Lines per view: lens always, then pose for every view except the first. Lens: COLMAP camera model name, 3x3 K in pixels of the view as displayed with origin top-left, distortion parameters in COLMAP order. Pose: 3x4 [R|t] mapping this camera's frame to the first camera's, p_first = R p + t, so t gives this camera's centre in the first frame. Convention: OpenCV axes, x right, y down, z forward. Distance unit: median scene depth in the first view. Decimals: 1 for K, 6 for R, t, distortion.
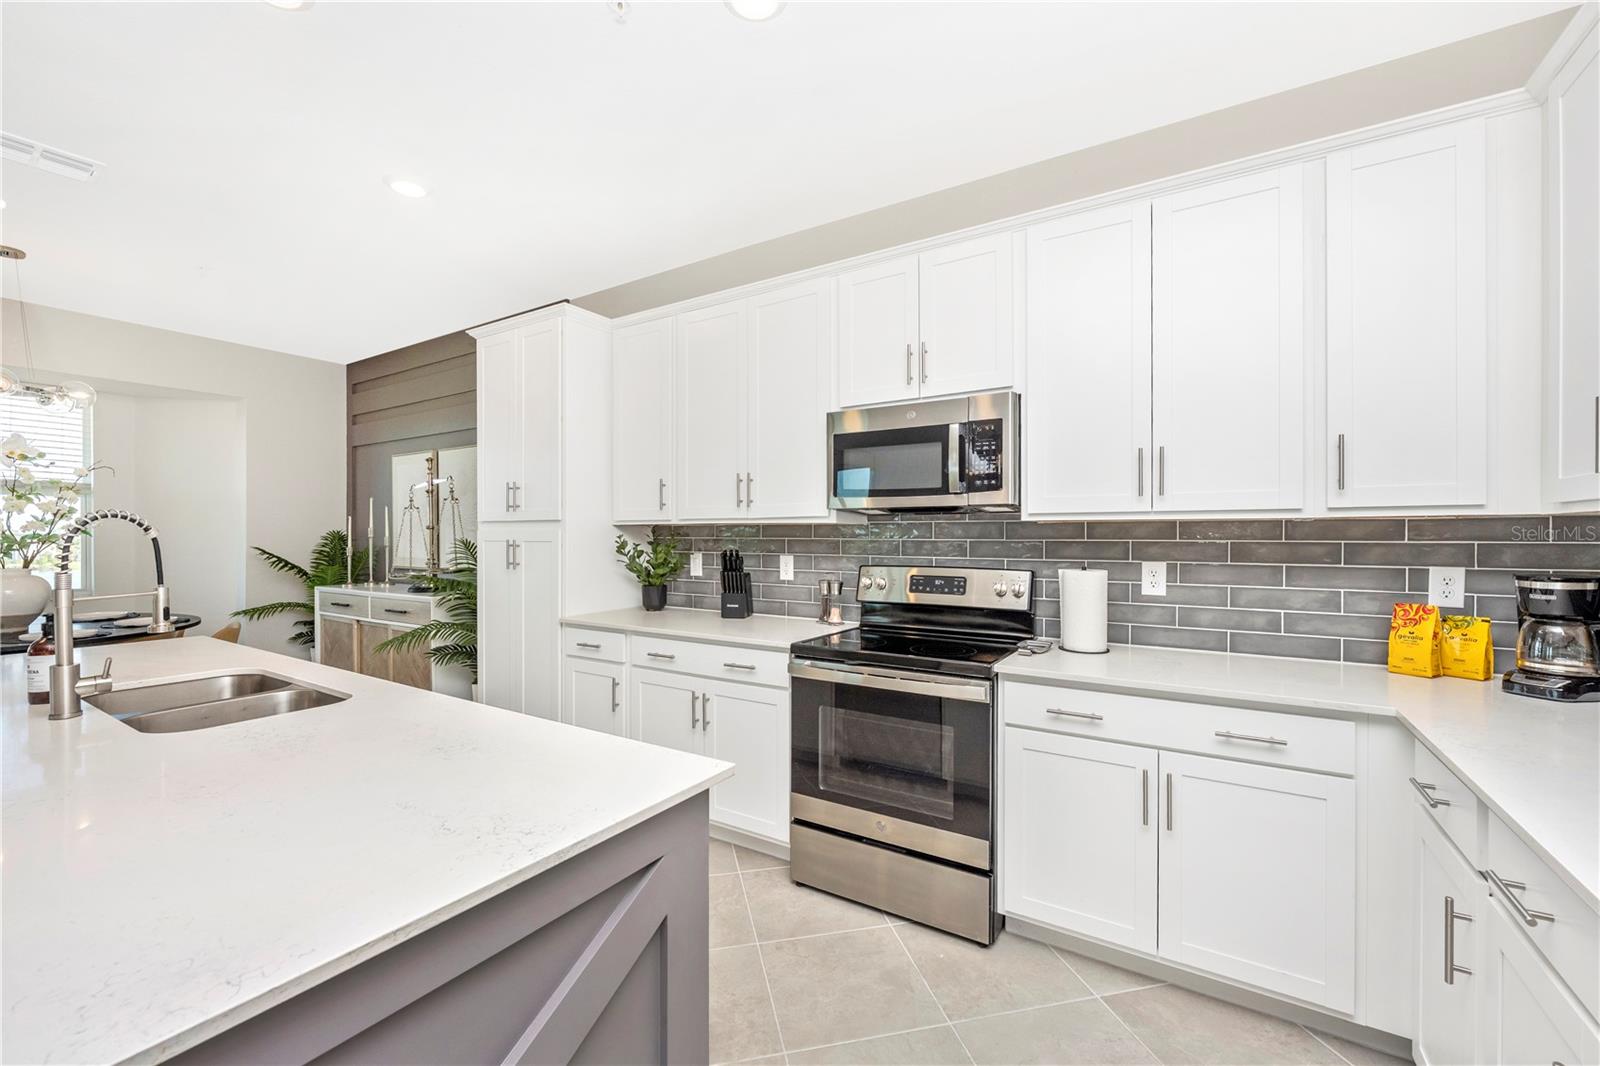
lens RADIAL K [[637.2, 0, 792.6], [0, 637.2, 537.2], [0, 0, 1]] dist [-0.004329, 0.000444]
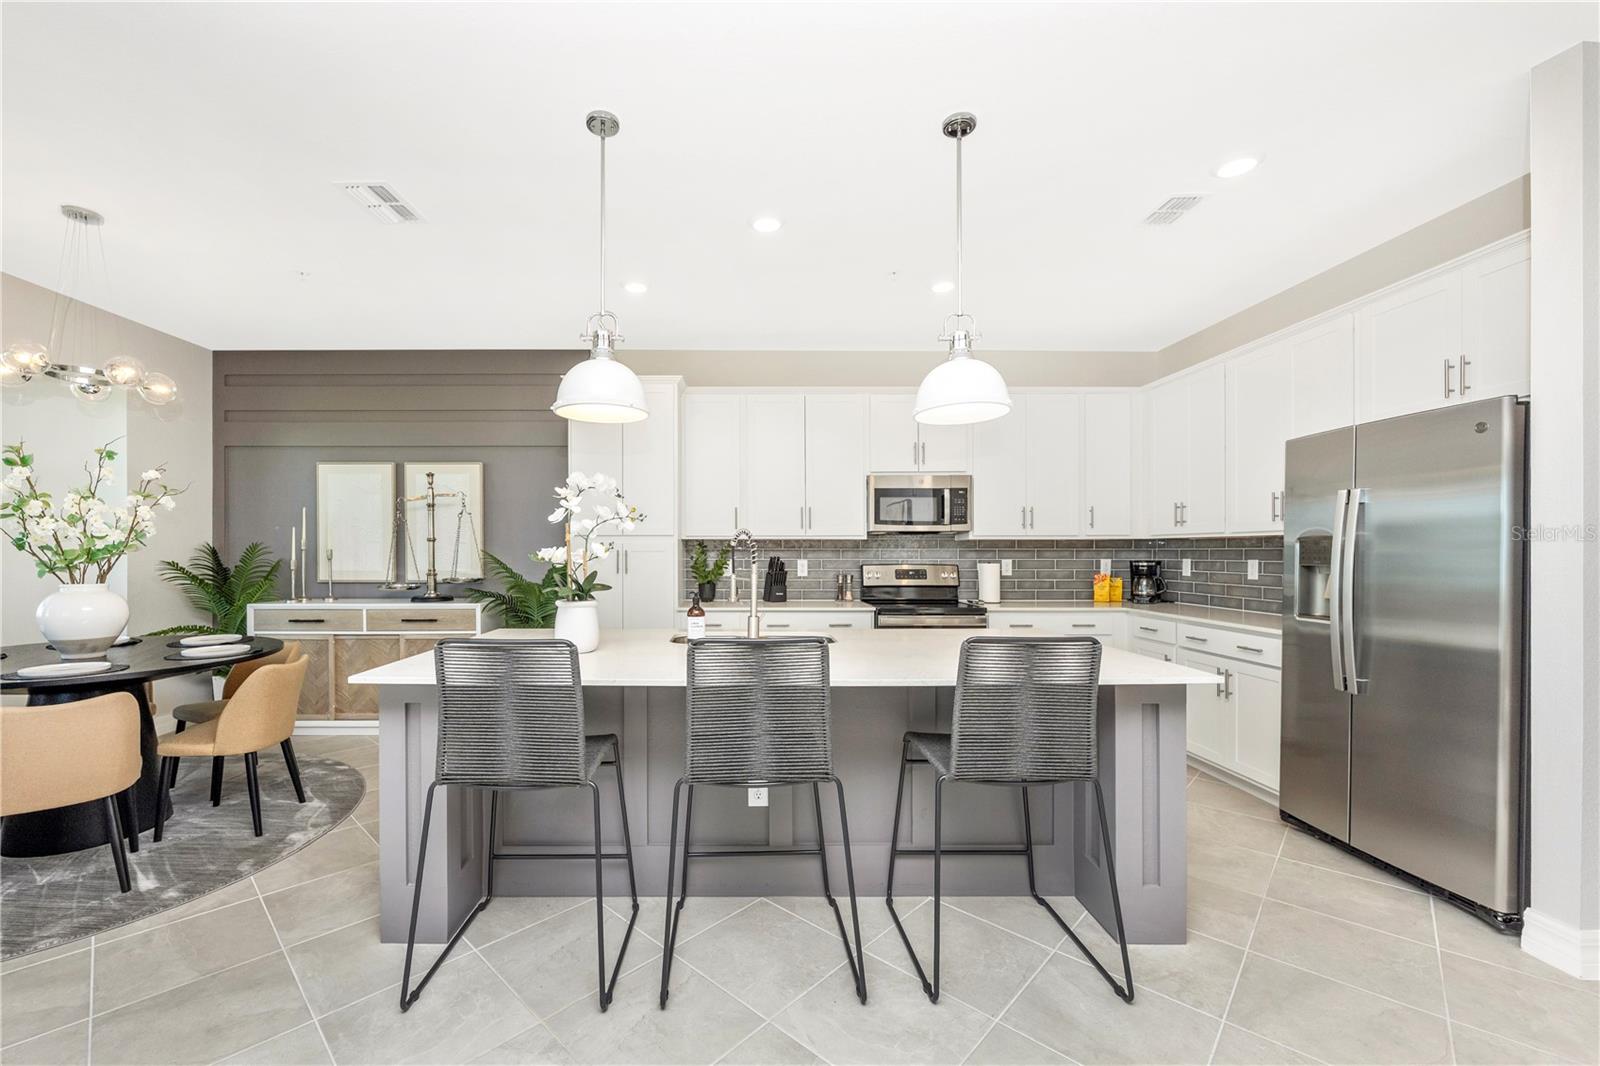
lens RADIAL K [[658.5, 0, 734.9], [0, 658.5, 553.4], [0, 0, 1]] dist [-0.023213, -0.000113]
pose [[0.842921, -0.003103, 0.538028, -1.178736], [0.002502, 0.999995, 0.001848, 0.010495], [-0.538031, -0.000212, 0.842925, -0.300907]]
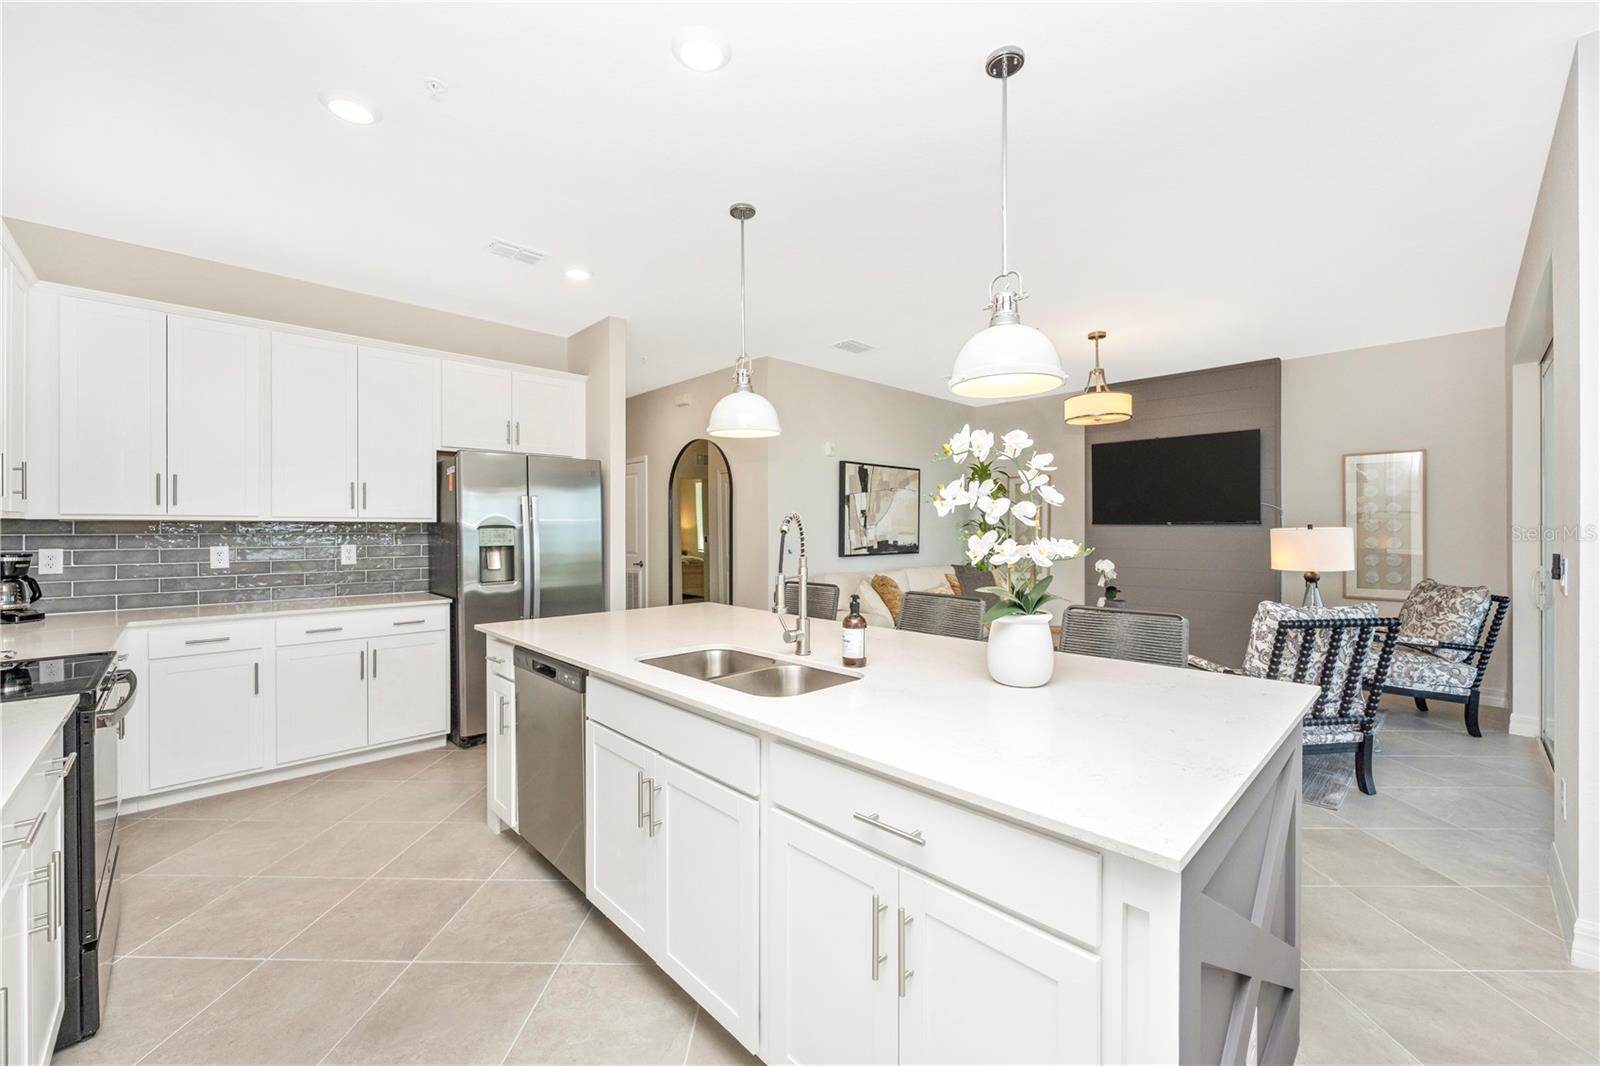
lens RADIAL K [[637.2, 0, 794.1], [0, 637.2, 528.4], [0, 0, 1]] dist [-0.004329, 0.000444]
pose [[-0.971734, 0.000553, 0.236076, -0.801907], [0.001202, 0.999996, 0.002606, -0.007023], [-0.236074, 0.002816, -0.971731, 1.321913]]
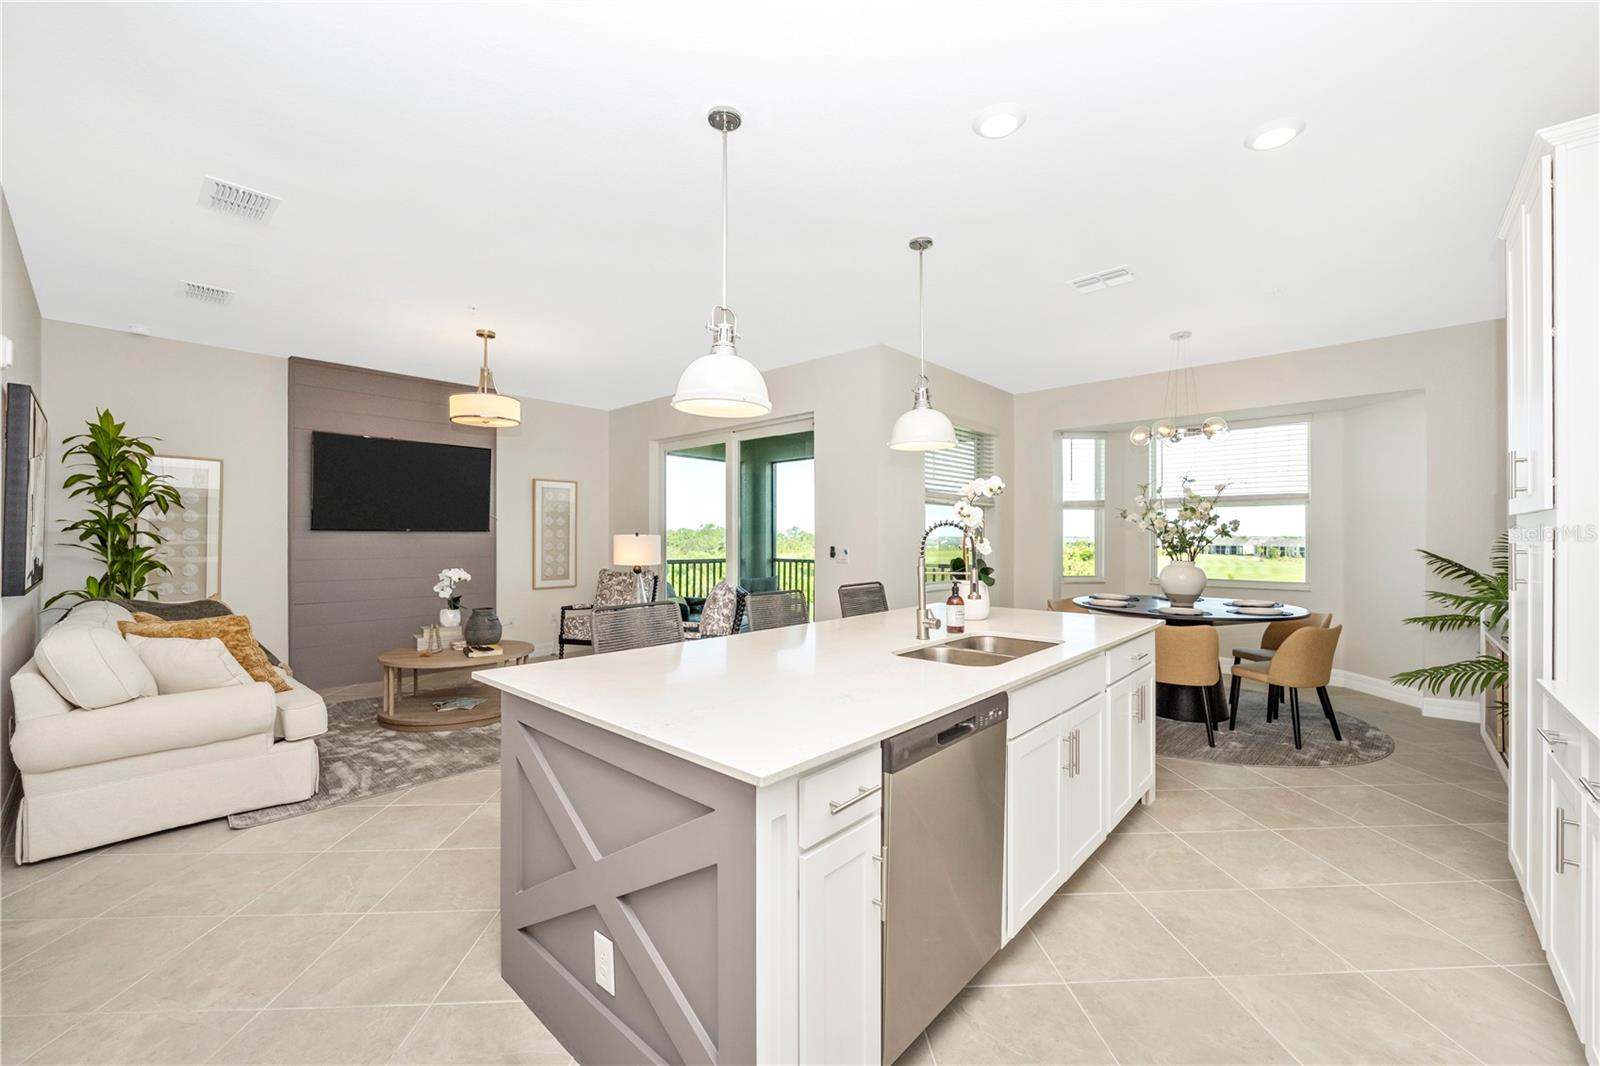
lens RADIAL K [[637.2, 0, 811.3], [0, 637.2, 539.2], [0, 0, 1]] dist [-0.004329, 0.000444]
pose [[-0.167073, 0.002538, -0.985941, 0.355300], [-0.003425, 0.999989, 0.003155, 0.000901], [0.985939, 0.003904, -0.167063, 0.527391]]
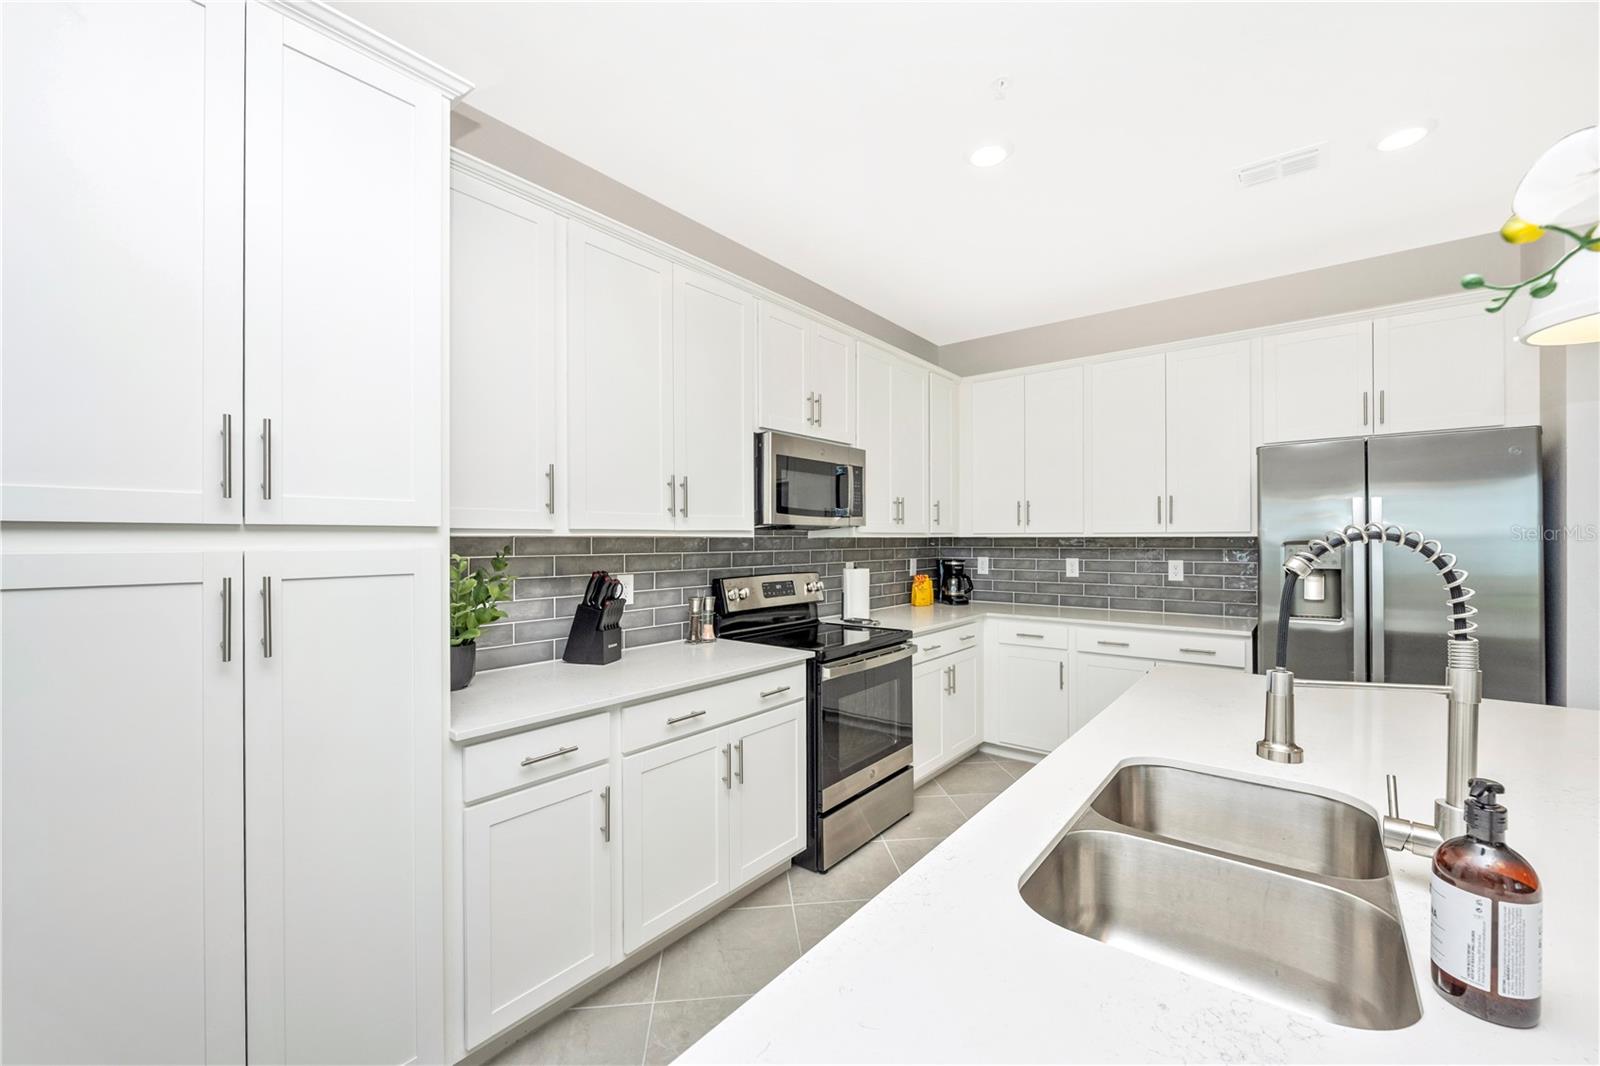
lens RADIAL K [[637.2, 0, 815.0], [0, 637.2, 537.2], [0, 0, 1]] dist [-0.004329, 0.000444]
pose [[0.095979, 0.002538, 0.995380, -0.946471], [0.006355, 0.999975, -0.003163, -0.018529], [-0.995363, 0.006629, 0.095960, 0.802550]]
